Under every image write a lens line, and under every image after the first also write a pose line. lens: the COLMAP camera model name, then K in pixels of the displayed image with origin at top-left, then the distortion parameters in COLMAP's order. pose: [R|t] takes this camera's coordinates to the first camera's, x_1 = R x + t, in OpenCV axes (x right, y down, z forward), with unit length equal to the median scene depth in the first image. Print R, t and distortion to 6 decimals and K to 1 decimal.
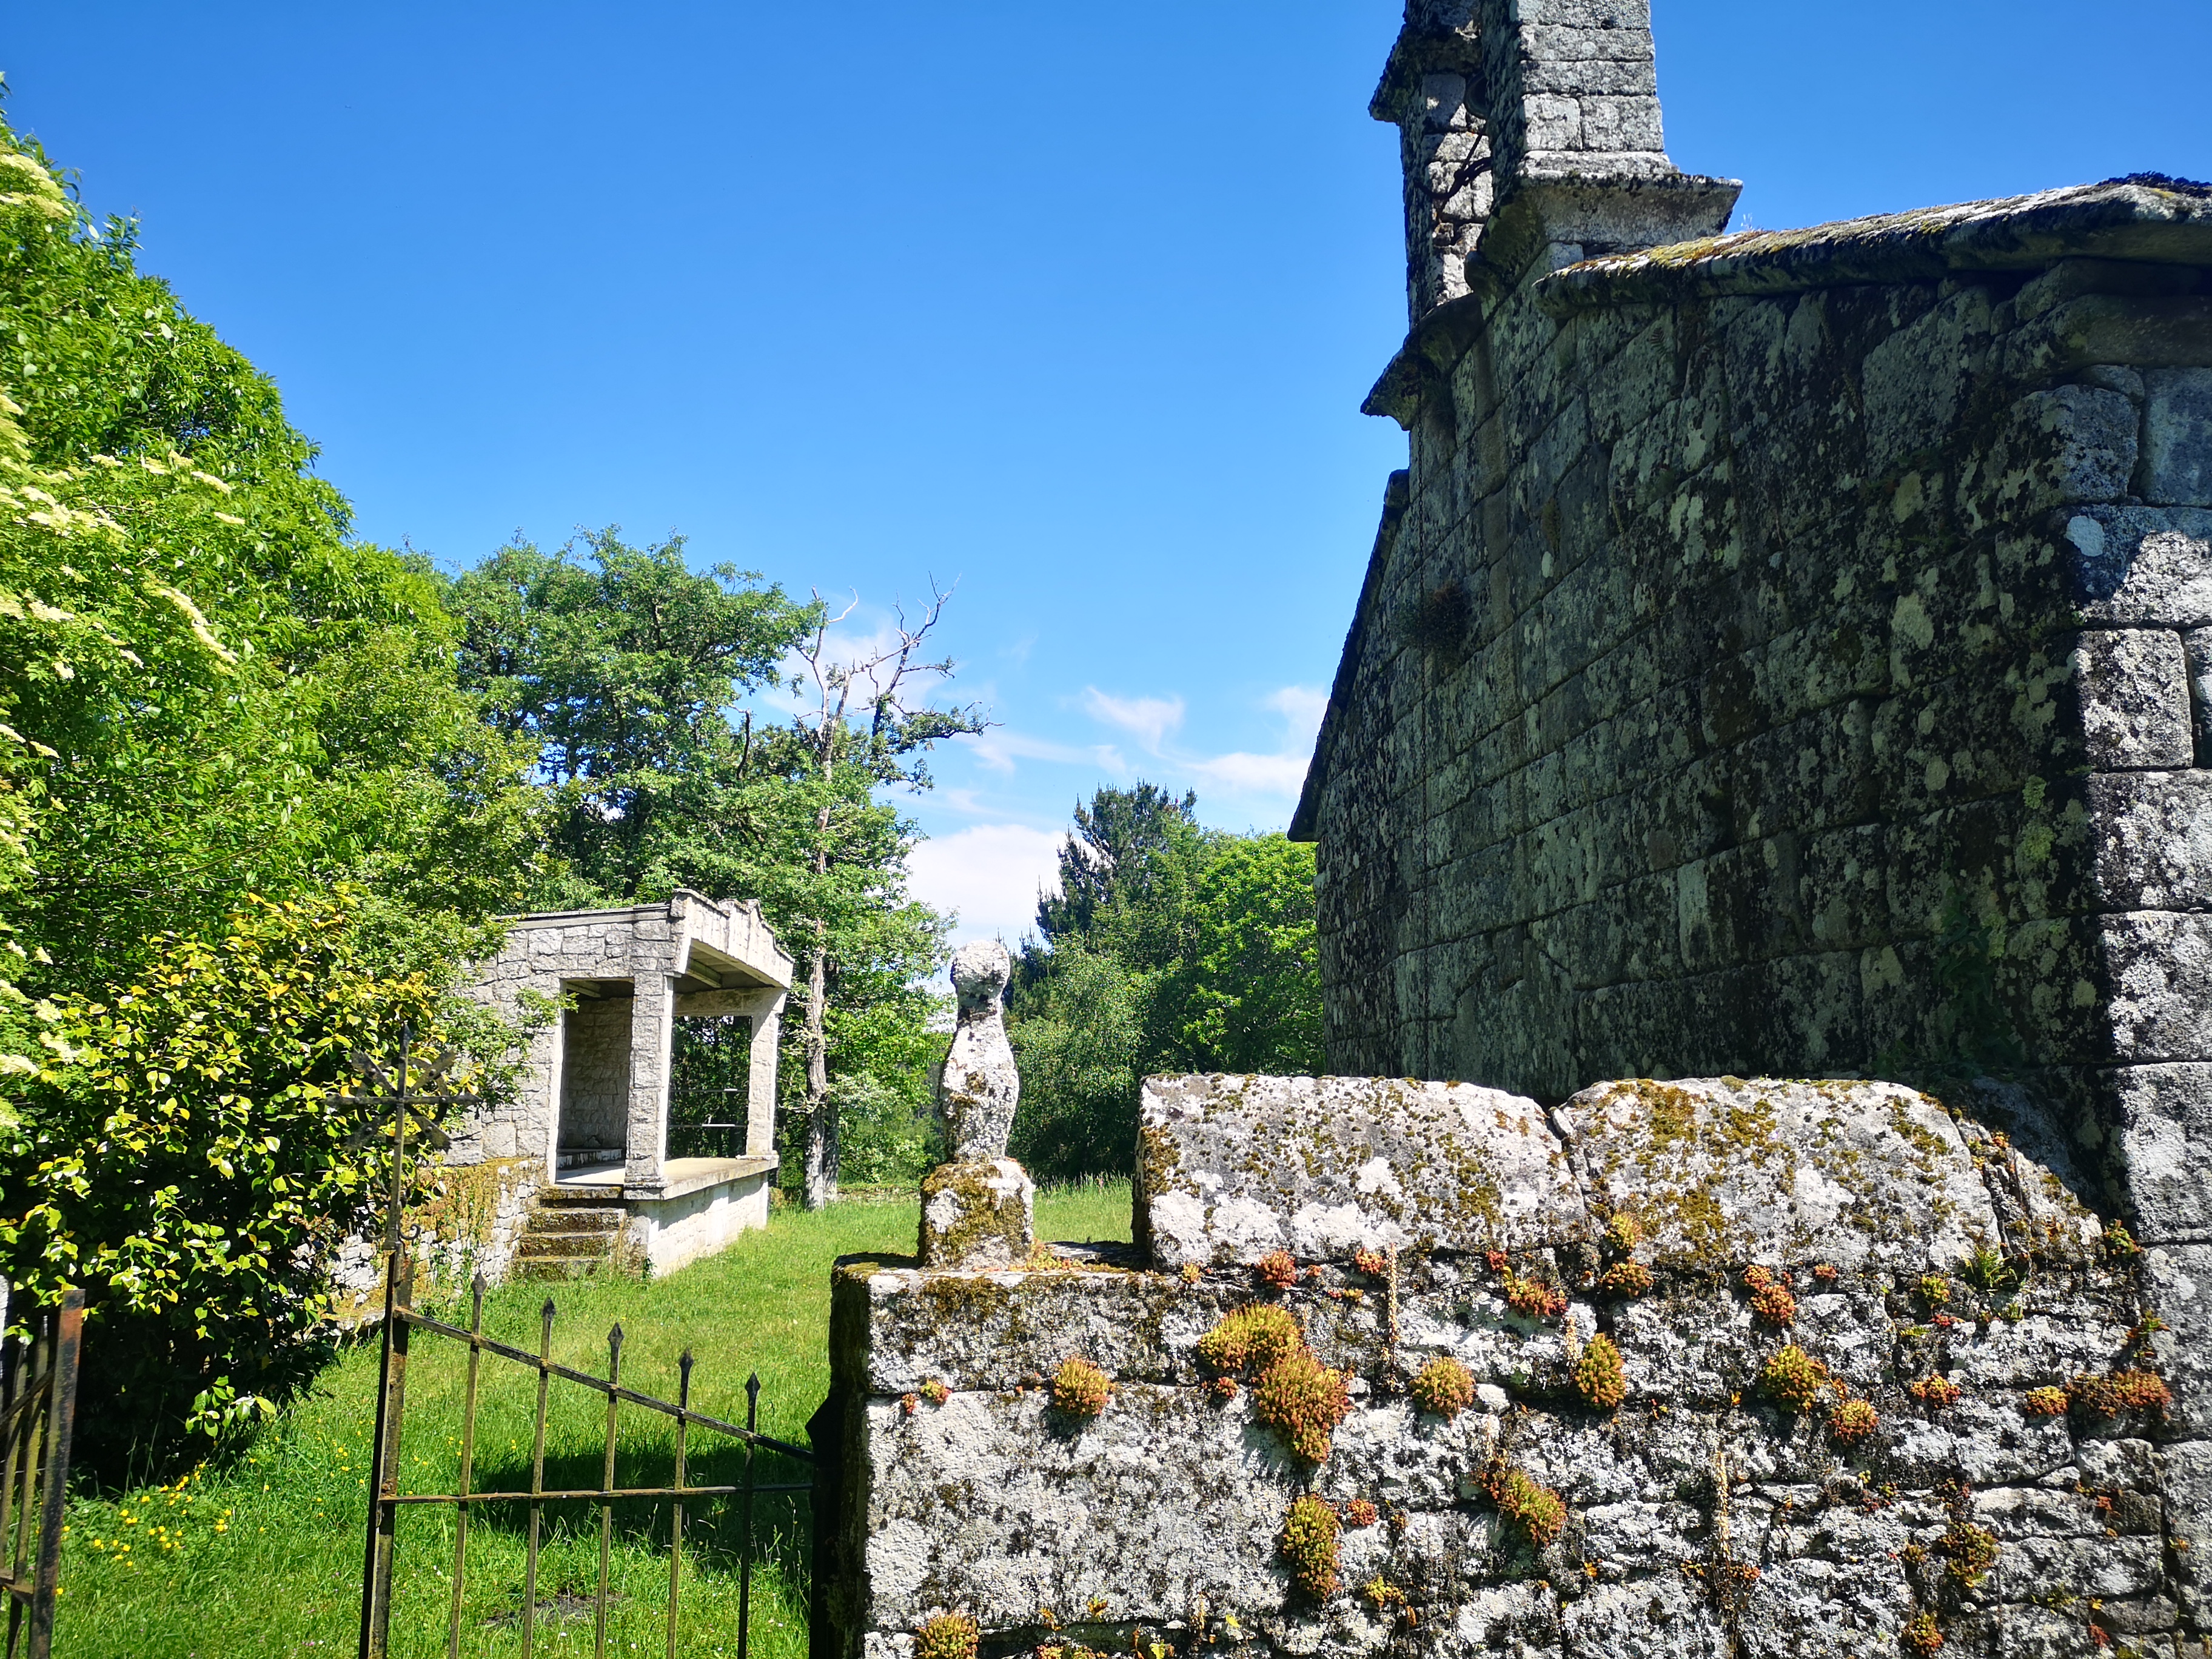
lens RADIAL K [[1710.7, 0, 1119.1], [0, 1710.7, 825.1], [0, 0, 1]] dist [0.069223, -0.067799]
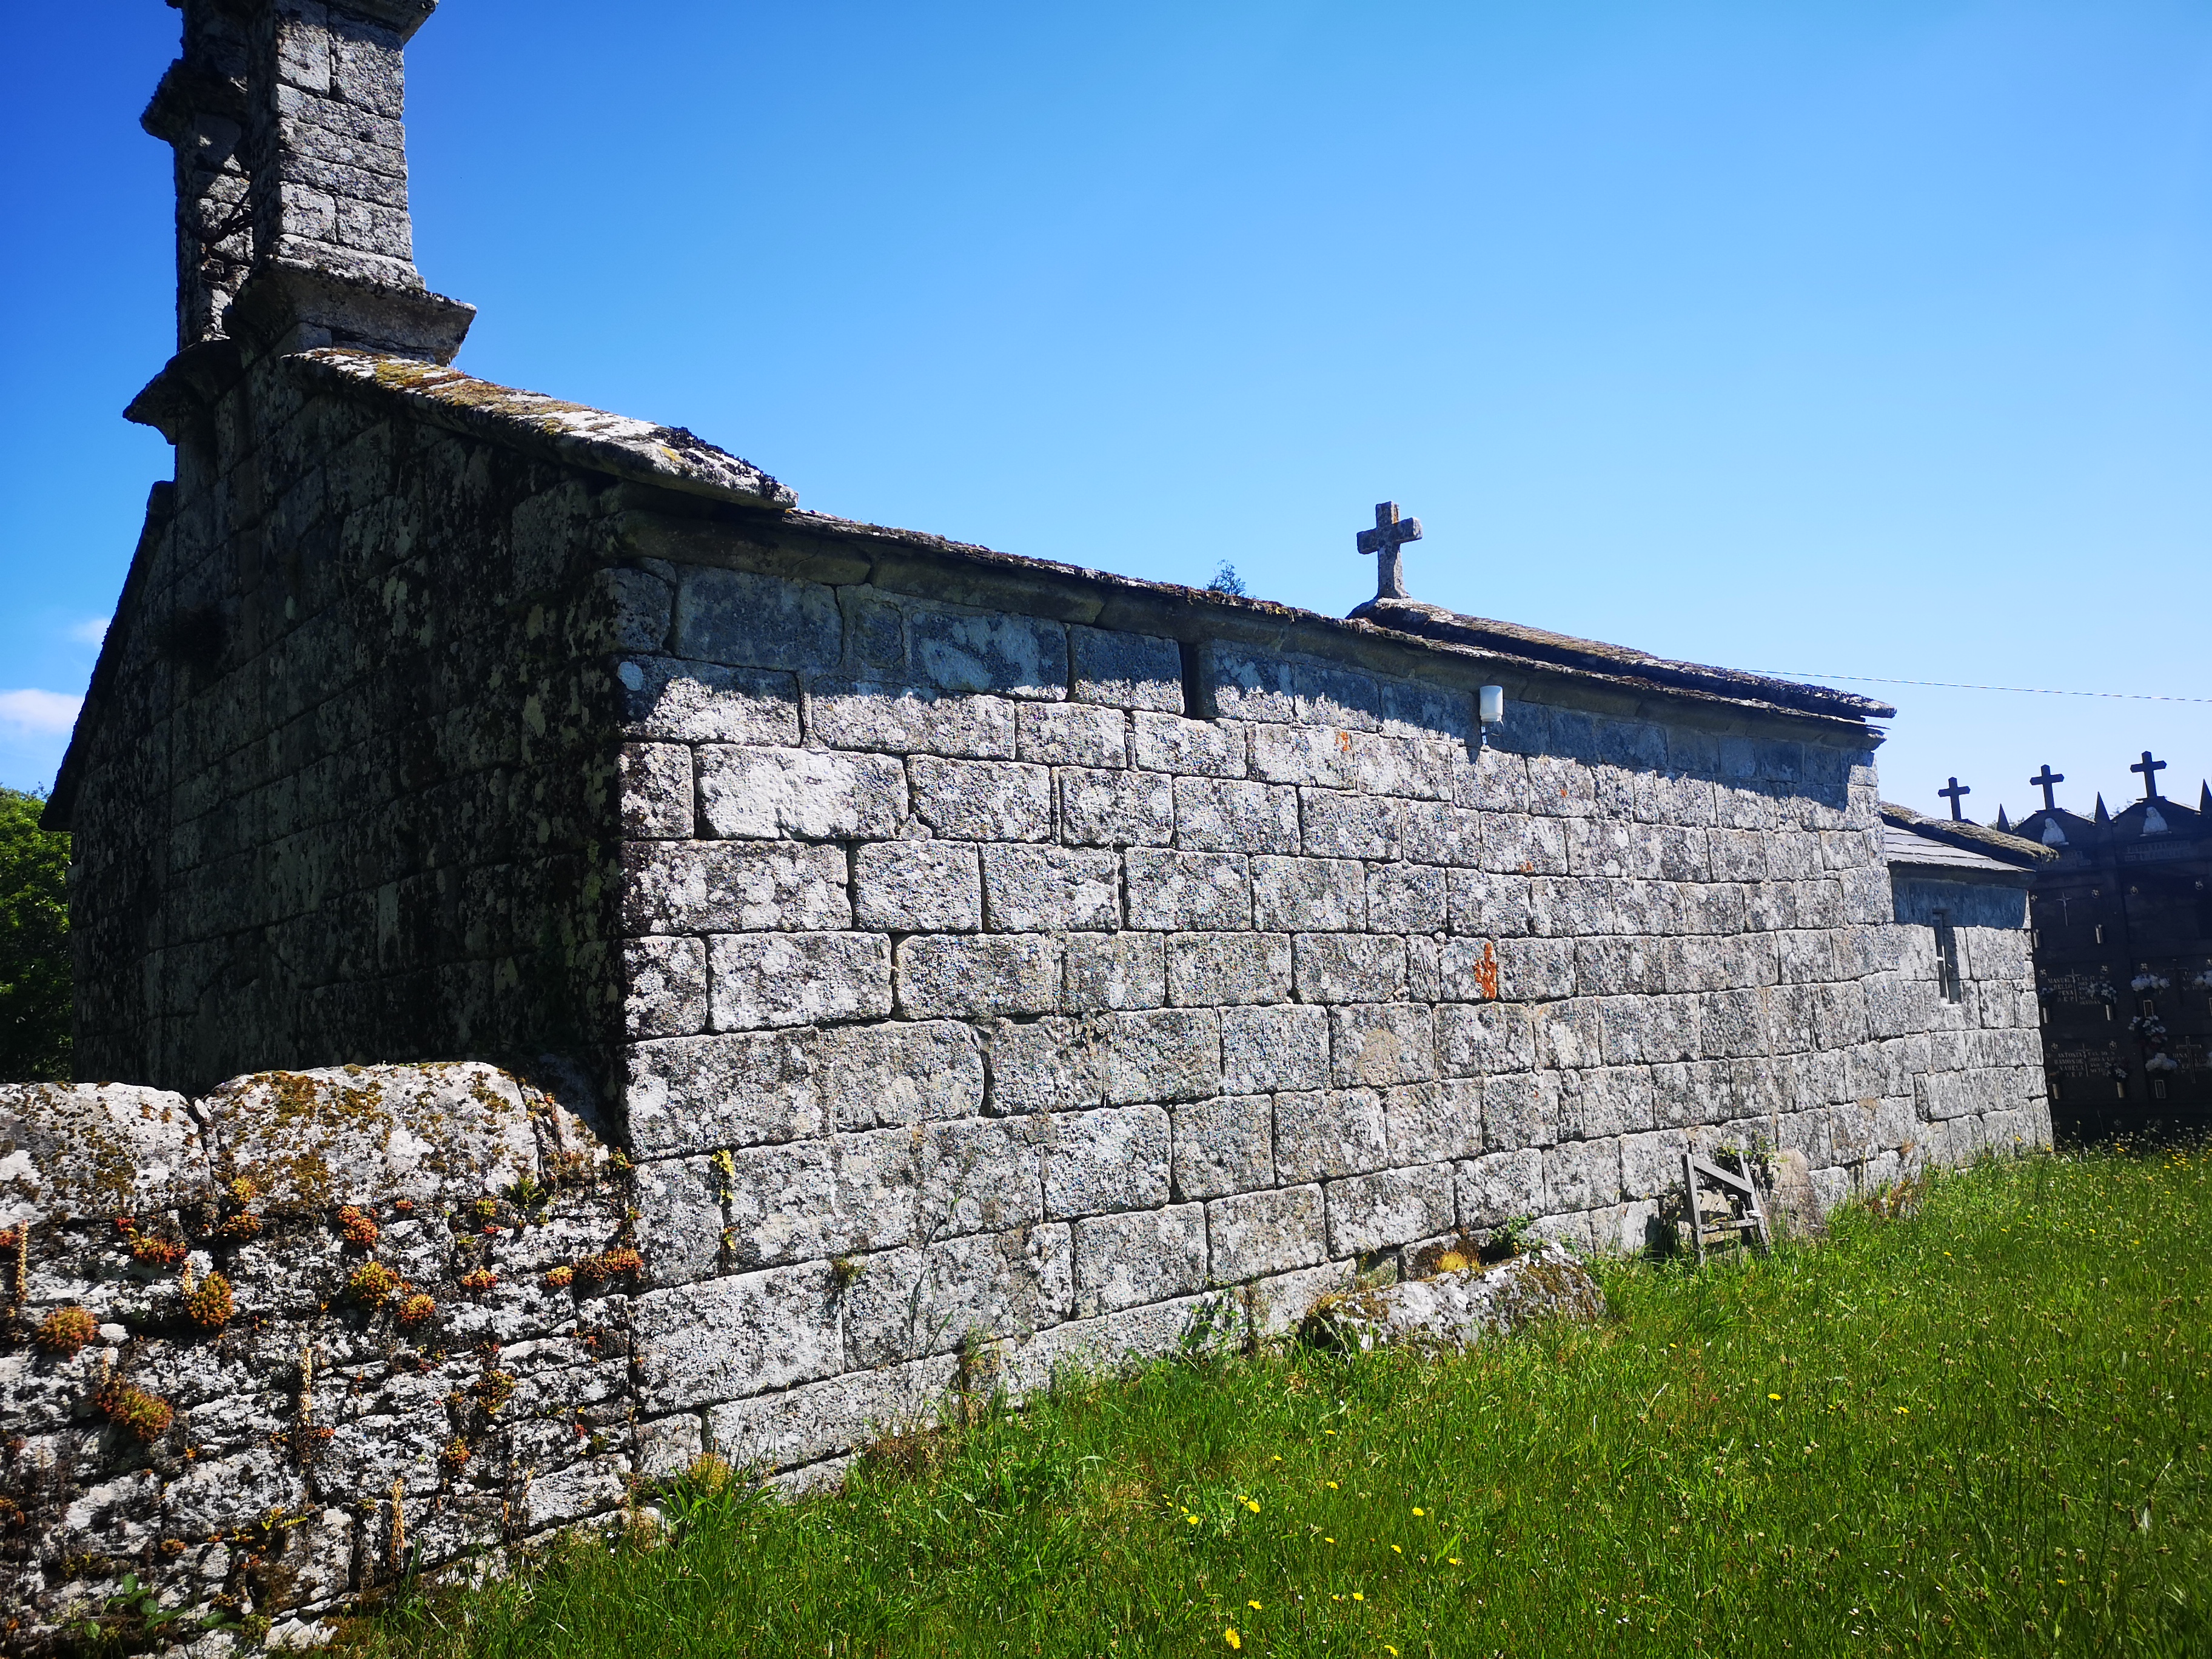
lens RADIAL K [[1710.7, 0, 1119.1], [0, 1710.7, 825.1], [0, 0, 1]] dist [0.069223, -0.067799]
pose [[0.809509, 0.031409, 0.586267, 0.051720], [-0.042046, 0.999105, 0.004530, -0.067118], [-0.585600, -0.028317, 0.810105, -0.404378]]
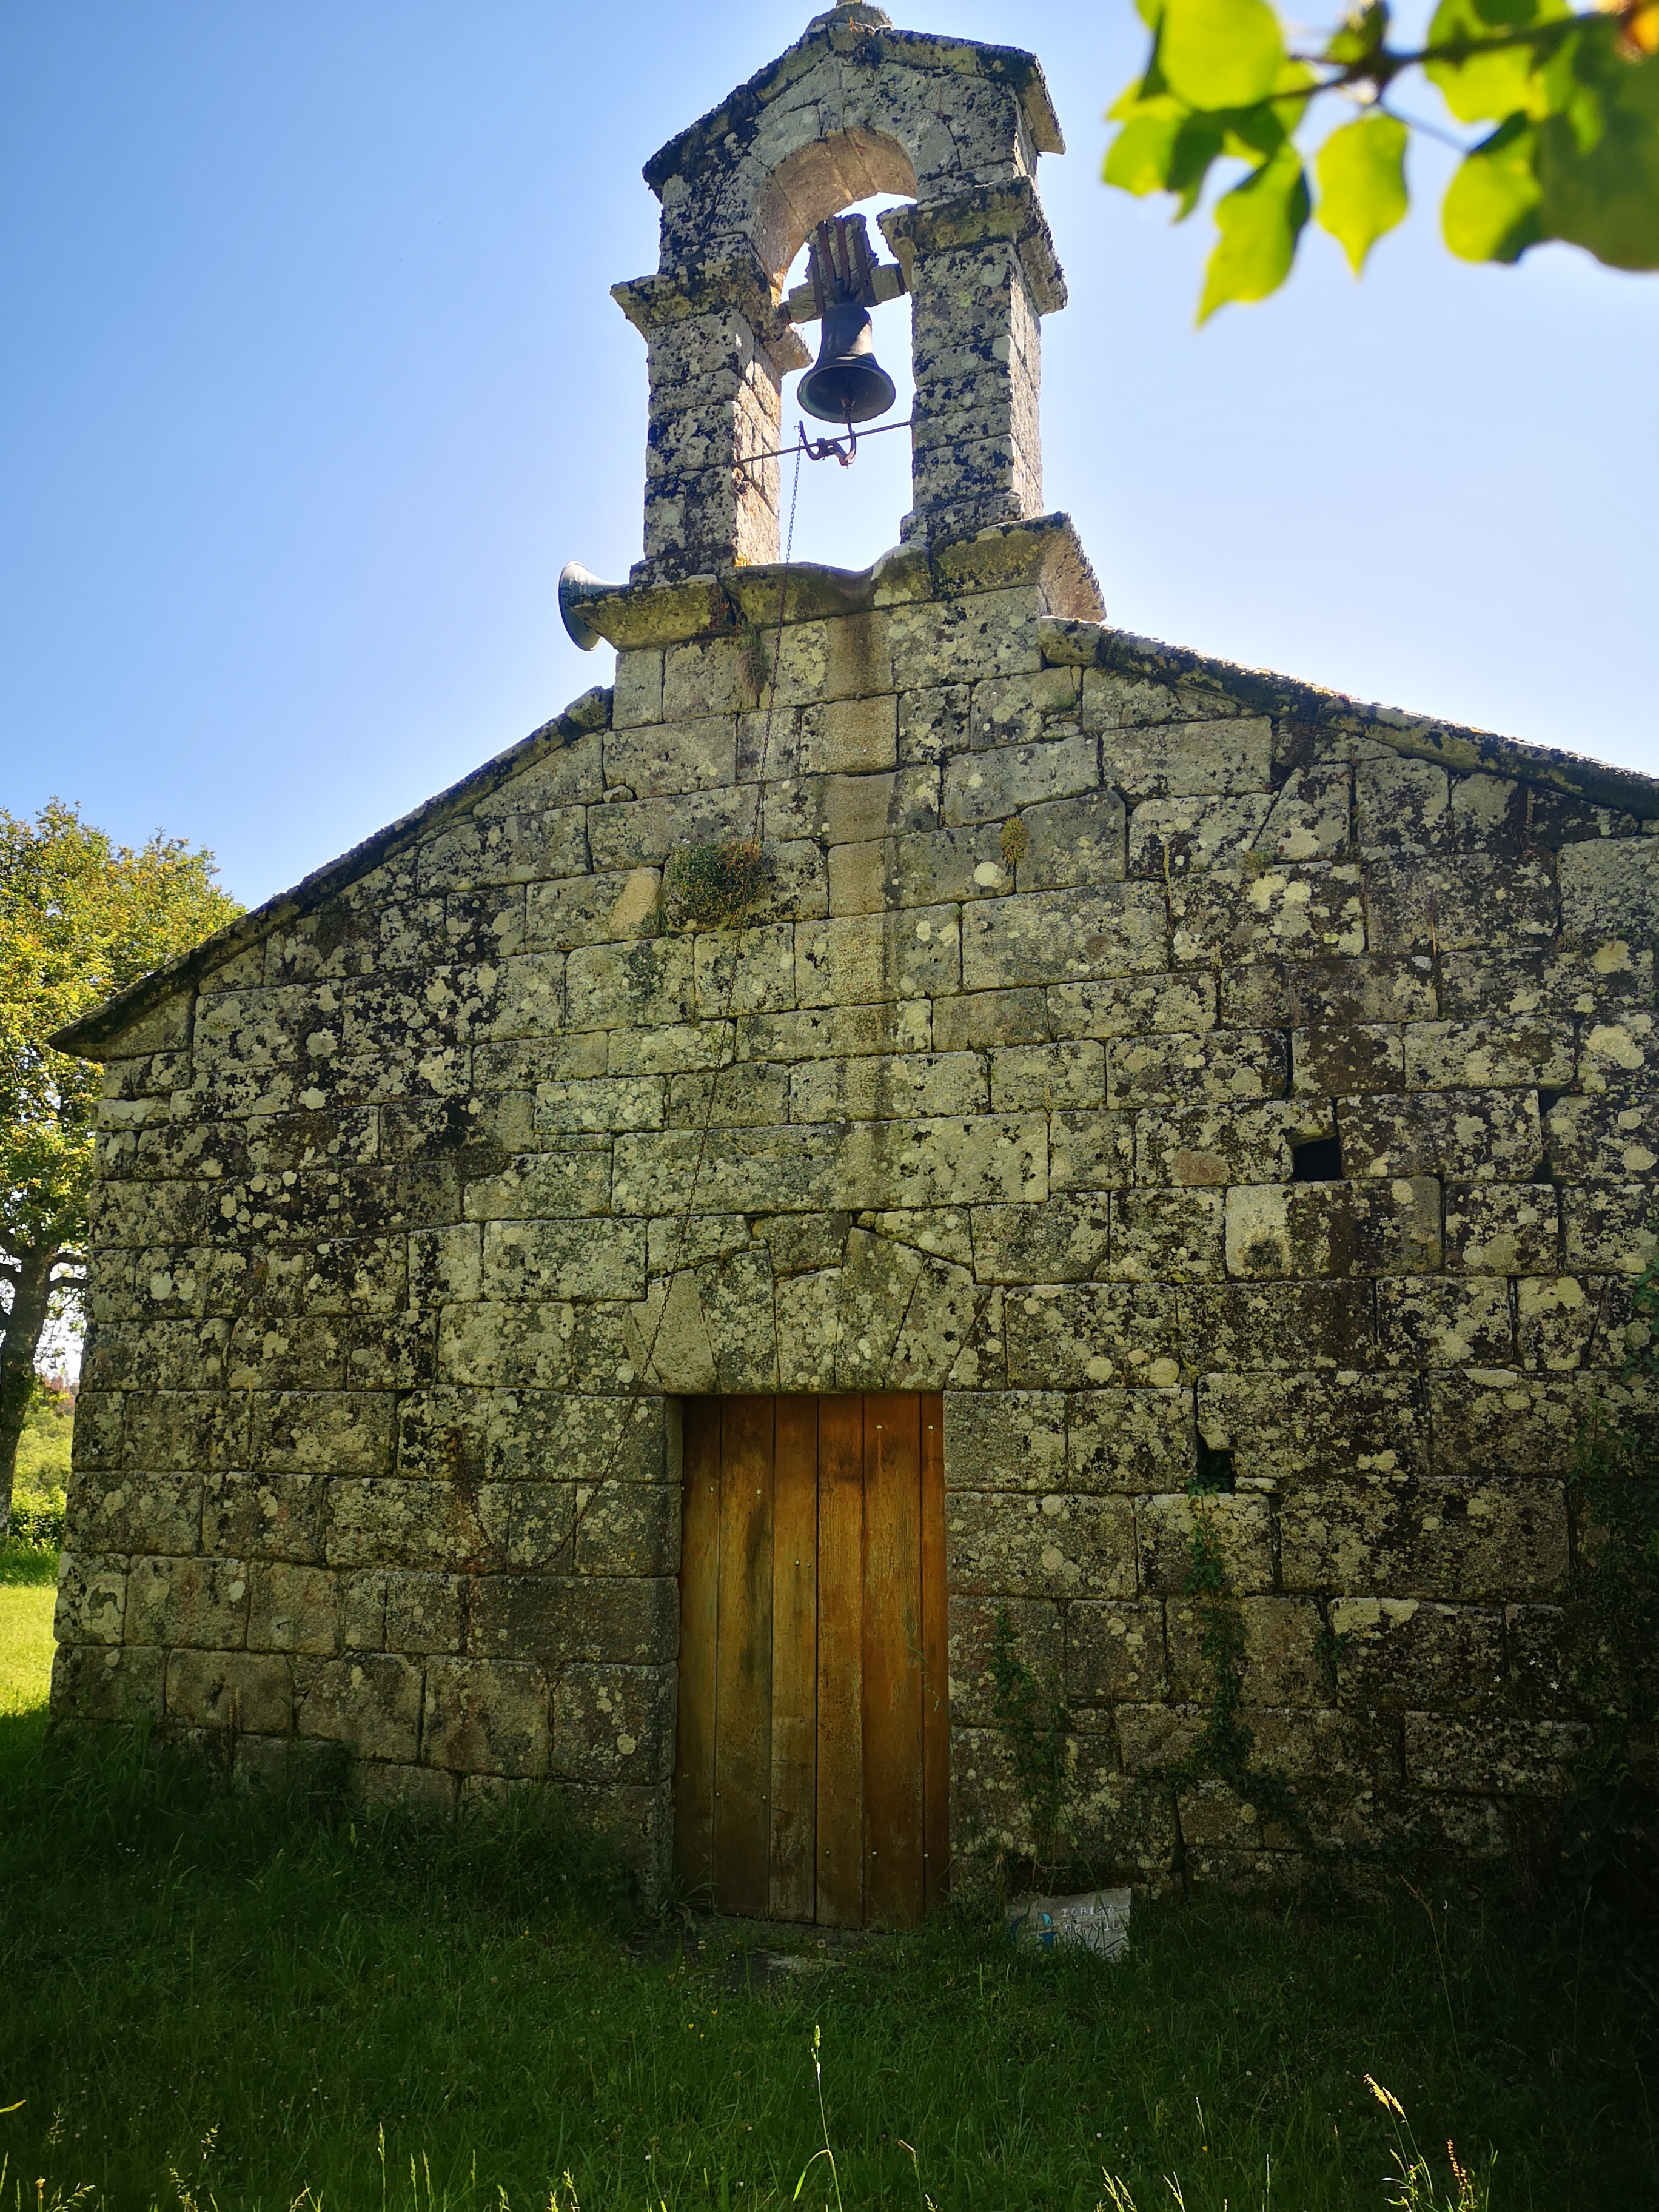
lens RADIAL K [[1725.3, 0, 770.6], [0, 1725.3, 1106.1], [0, 0, 1]] dist [0.073370, -0.072045]
pose [[0.437762, 0.198084, 0.876999, -1.216279], [-0.155711, 0.977392, -0.143035, 0.270368], [-0.885505, -0.073943, 0.458709, 1.102405]]
